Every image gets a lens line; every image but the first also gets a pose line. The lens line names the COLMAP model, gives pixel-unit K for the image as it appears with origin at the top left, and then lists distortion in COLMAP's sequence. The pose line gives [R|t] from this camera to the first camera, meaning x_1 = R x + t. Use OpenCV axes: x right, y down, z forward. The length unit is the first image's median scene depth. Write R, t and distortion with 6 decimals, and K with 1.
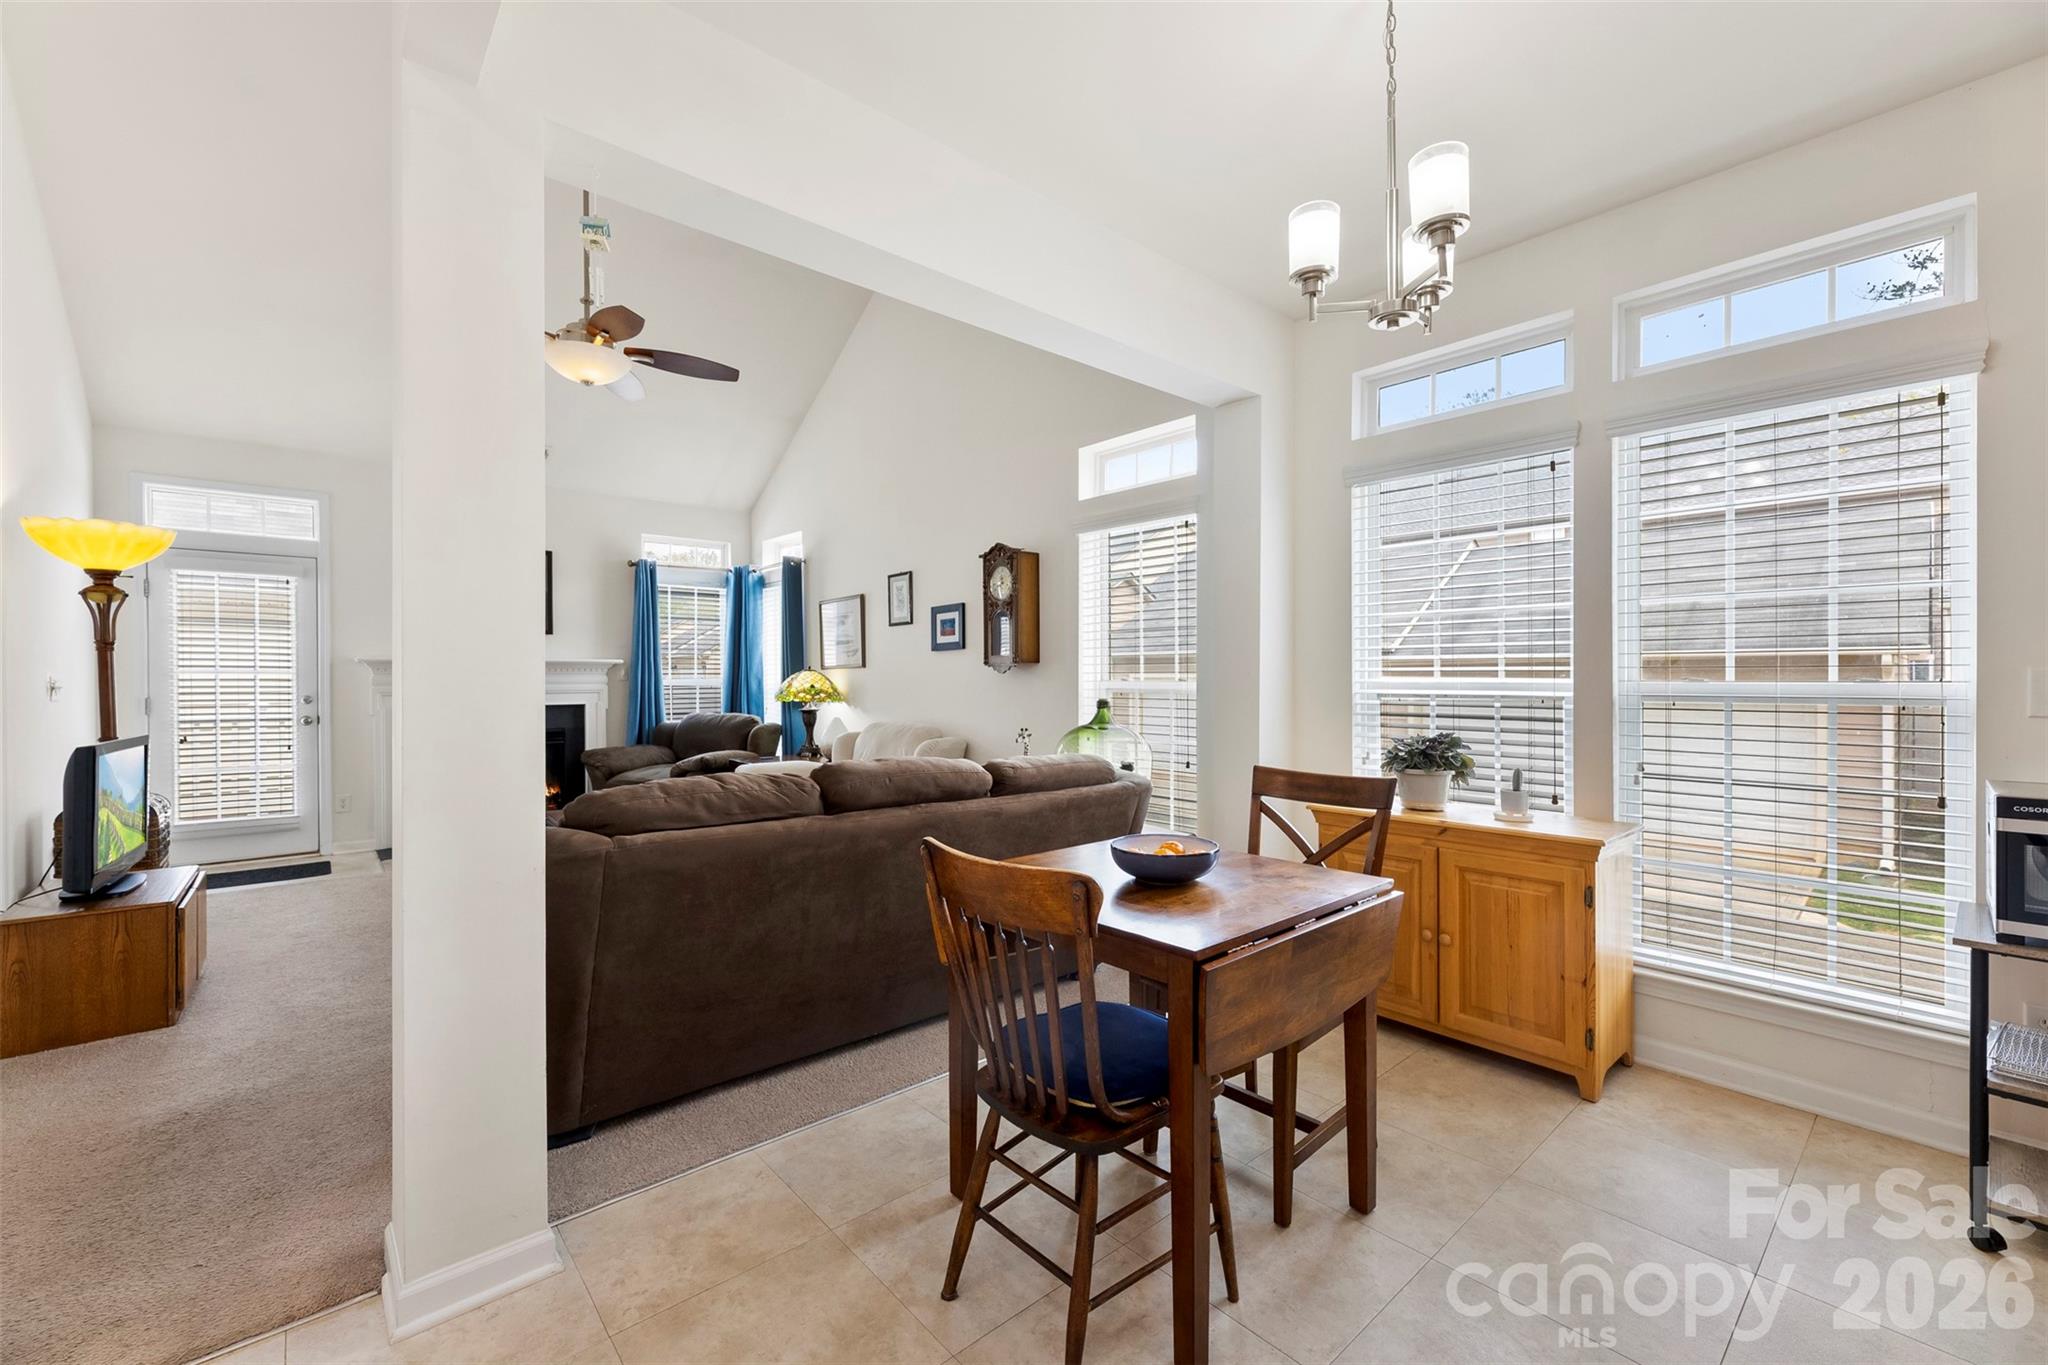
lens RADIAL K [[831.1, 0, 1011.8], [0, 831.1, 682.5], [0, 0, 1]] dist [0.000800, 0.000387]
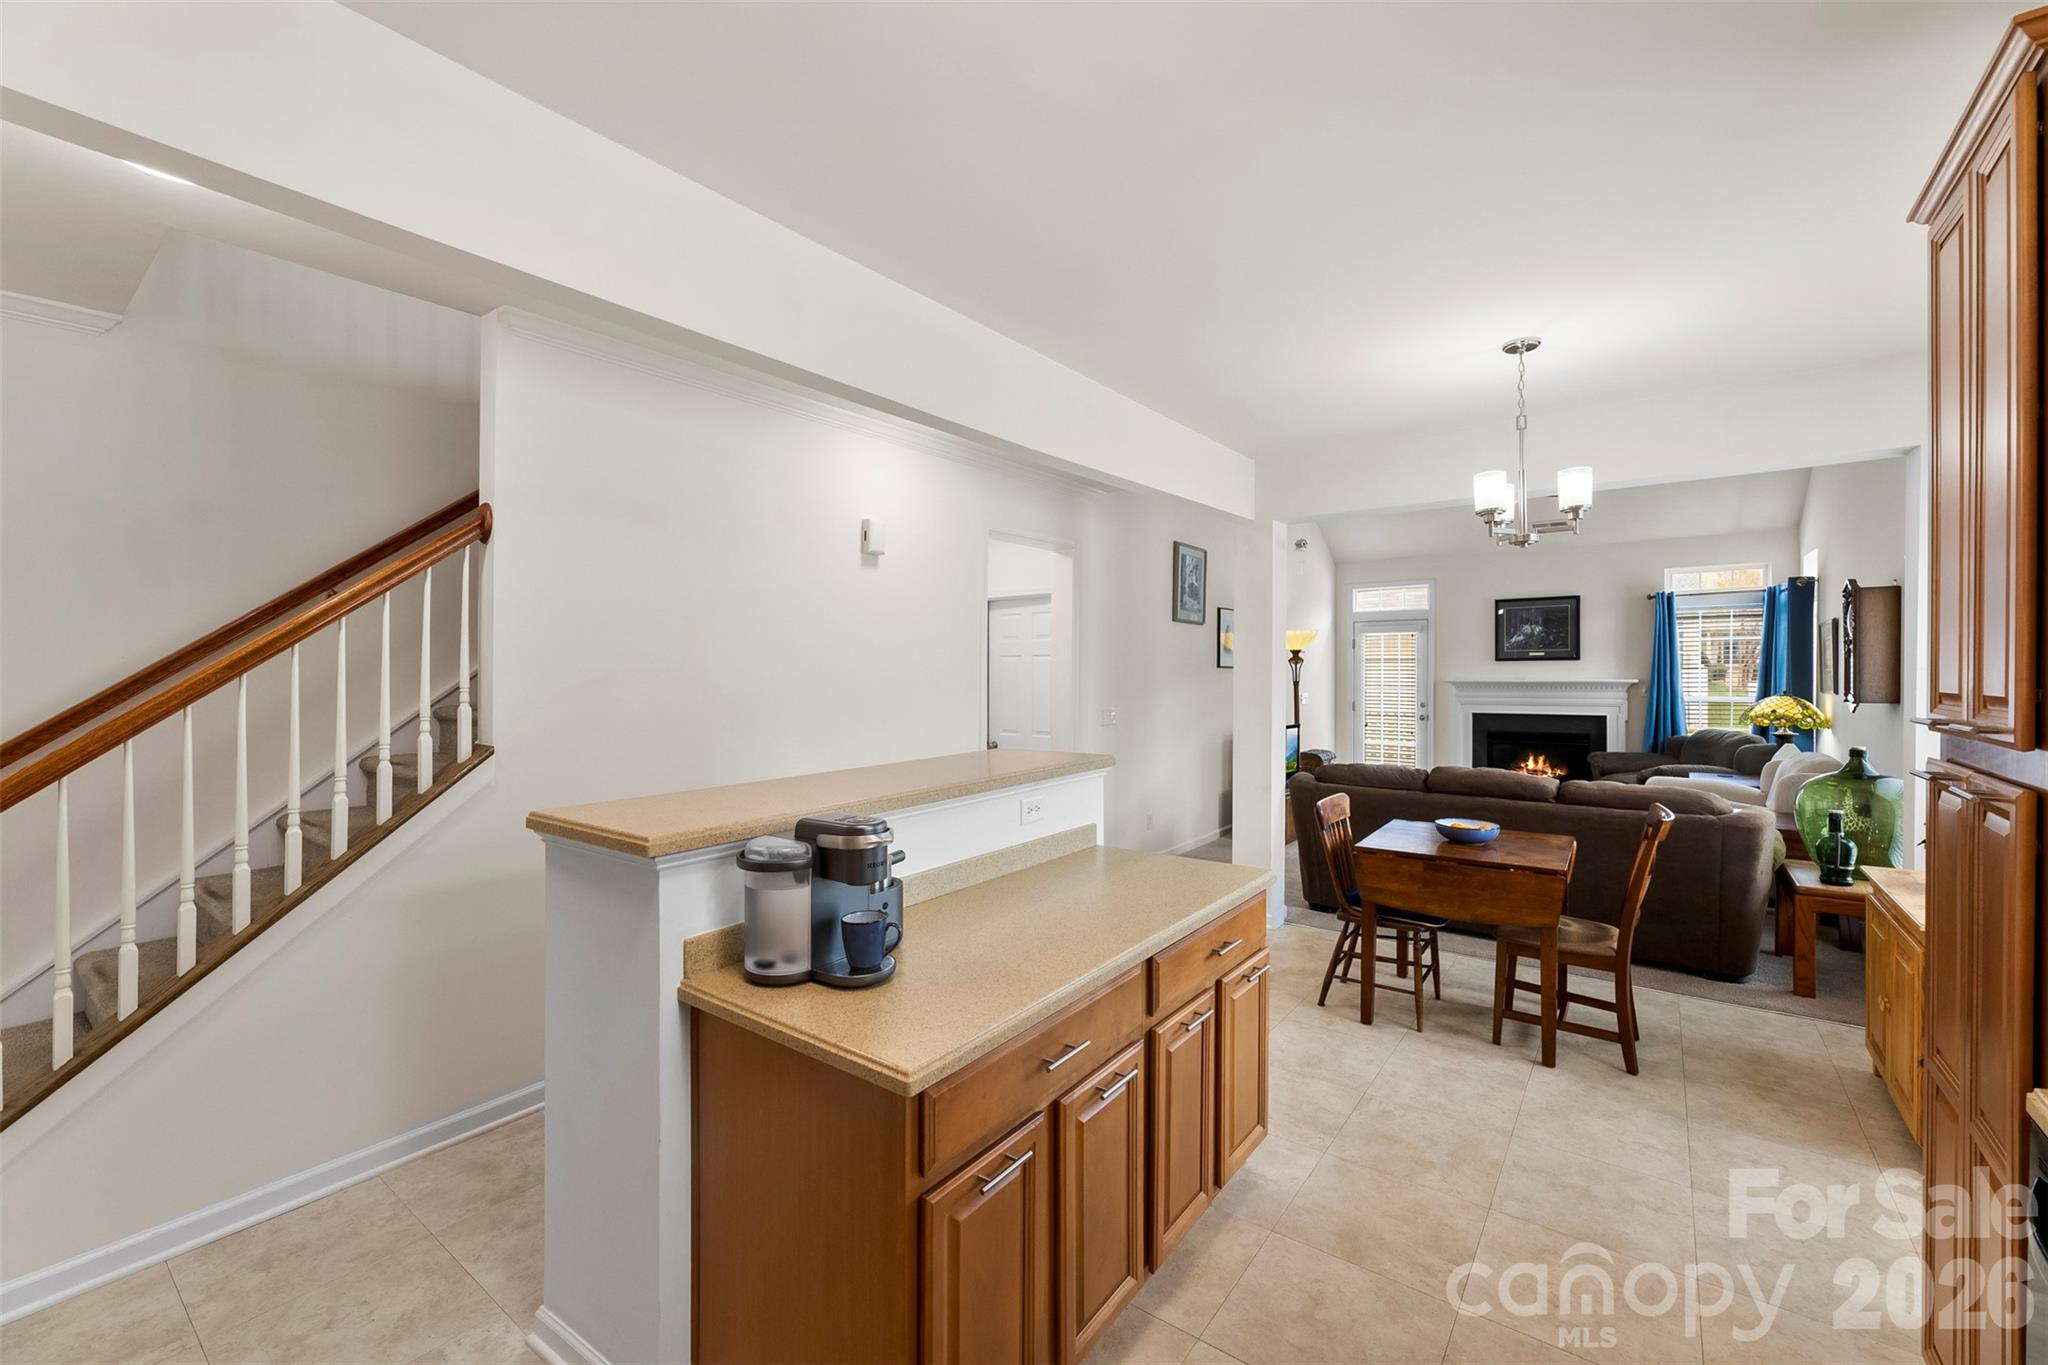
lens RADIAL K [[831.1, 0, 1026.0], [0, 831.1, 668.9], [0, 0, 1]] dist [0.000800, 0.000387]
pose [[0.206551, 0.000158, -0.978436, 0.623139], [0.001222, 0.999999, 0.000419, -0.053540], [0.978435, -0.001282, 0.206551, -0.122648]]
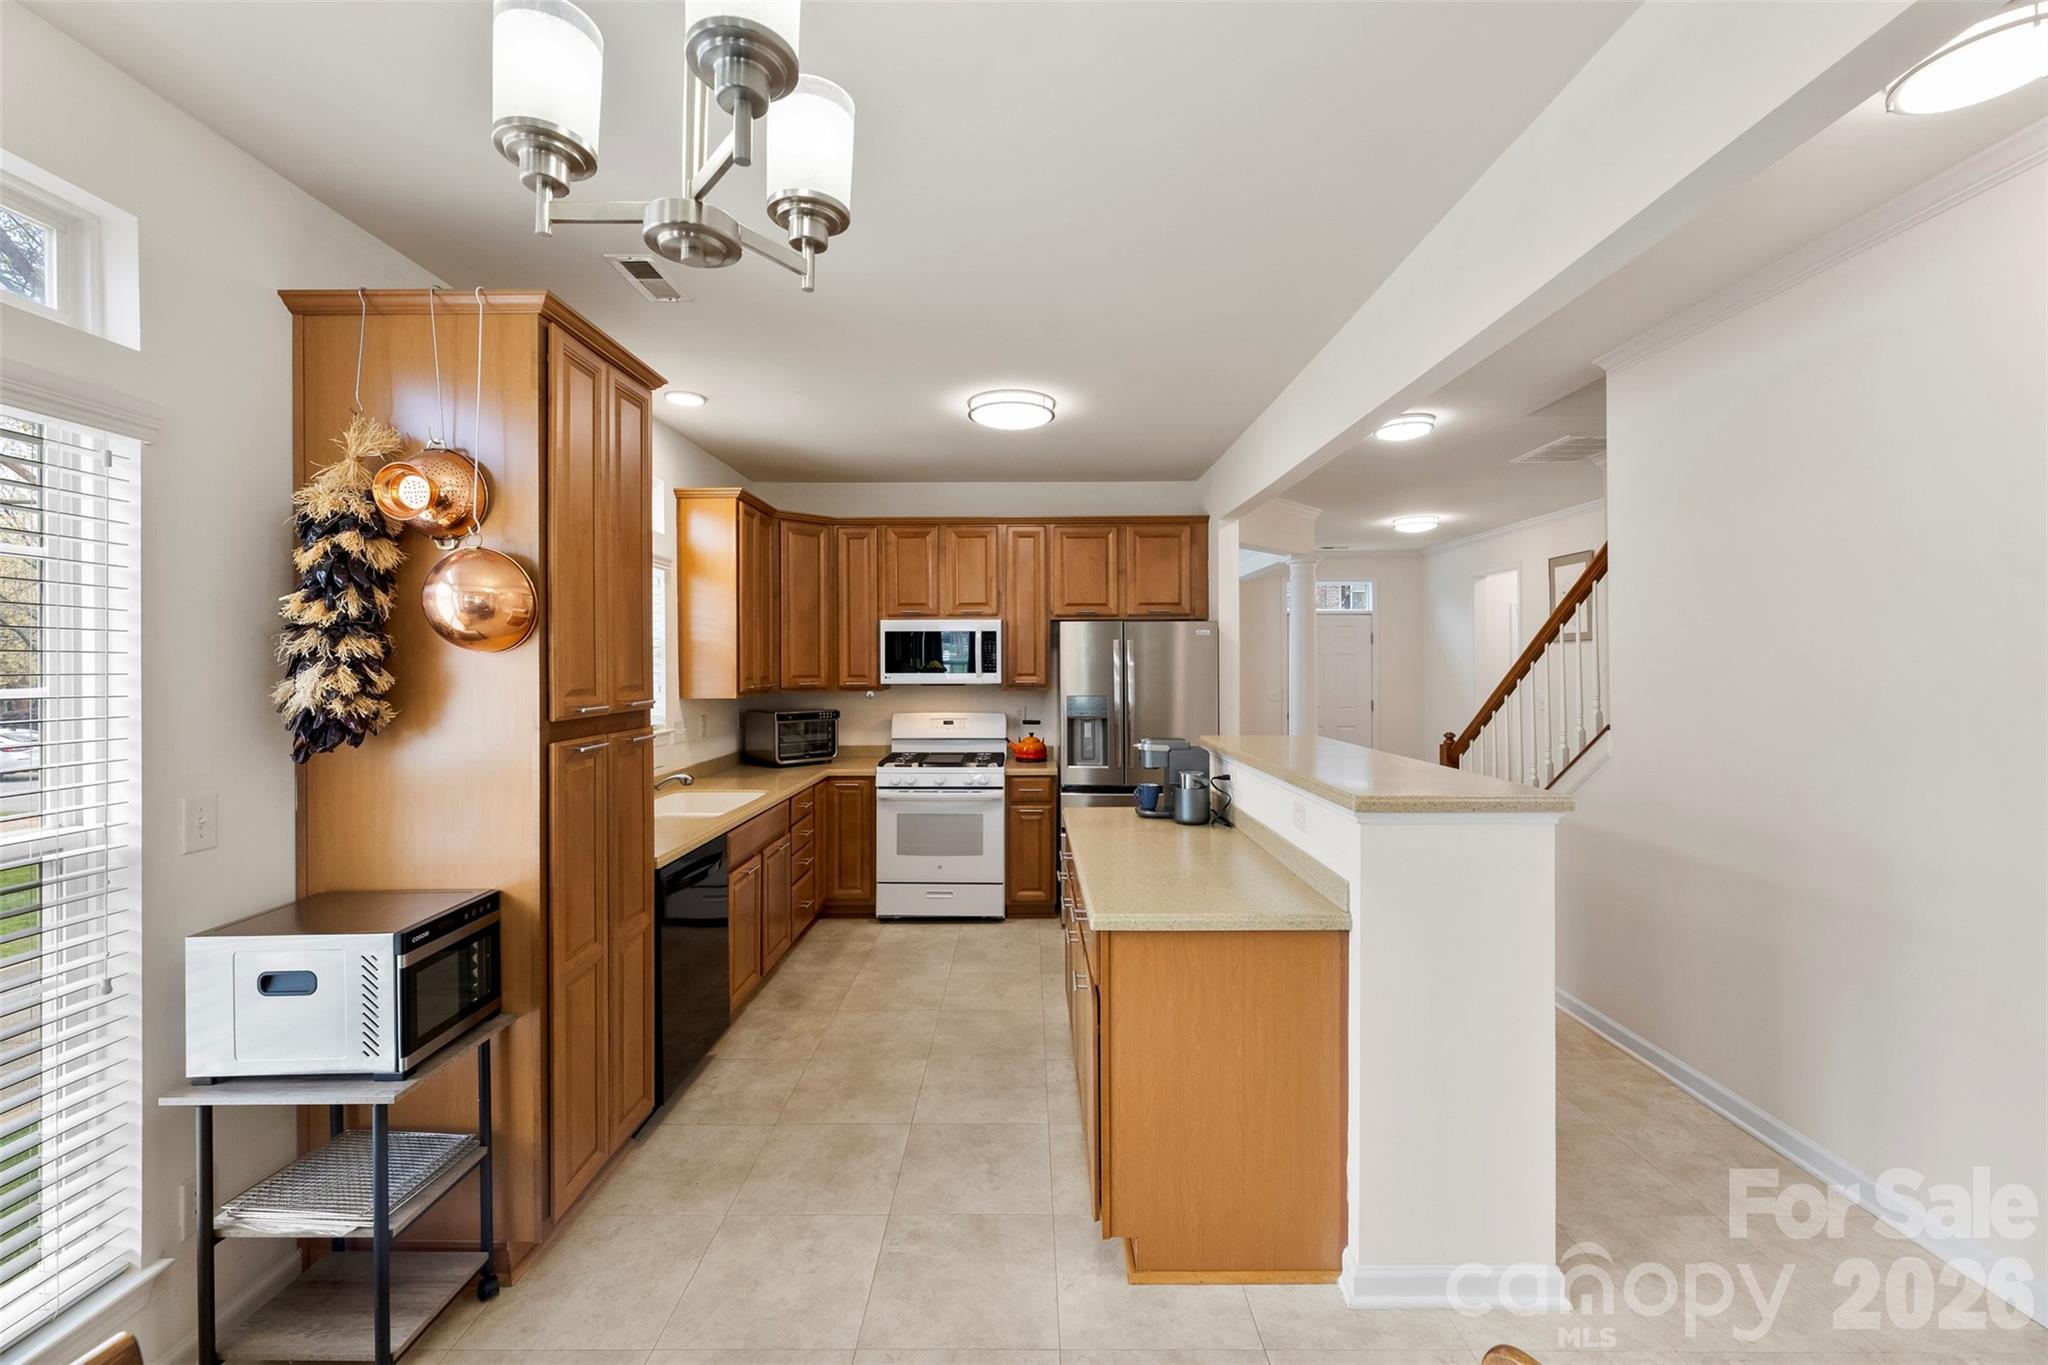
lens RADIAL K [[831.1, 0, 1021.8], [0, 831.1, 662.2], [0, 0, 1]] dist [0.000800, 0.000387]
pose [[-0.752663, 0.006939, 0.658369, -0.007614], [0.010663, 0.999942, 0.001650, -0.056339], [-0.658319, 0.008262, -0.752693, 0.393143]]
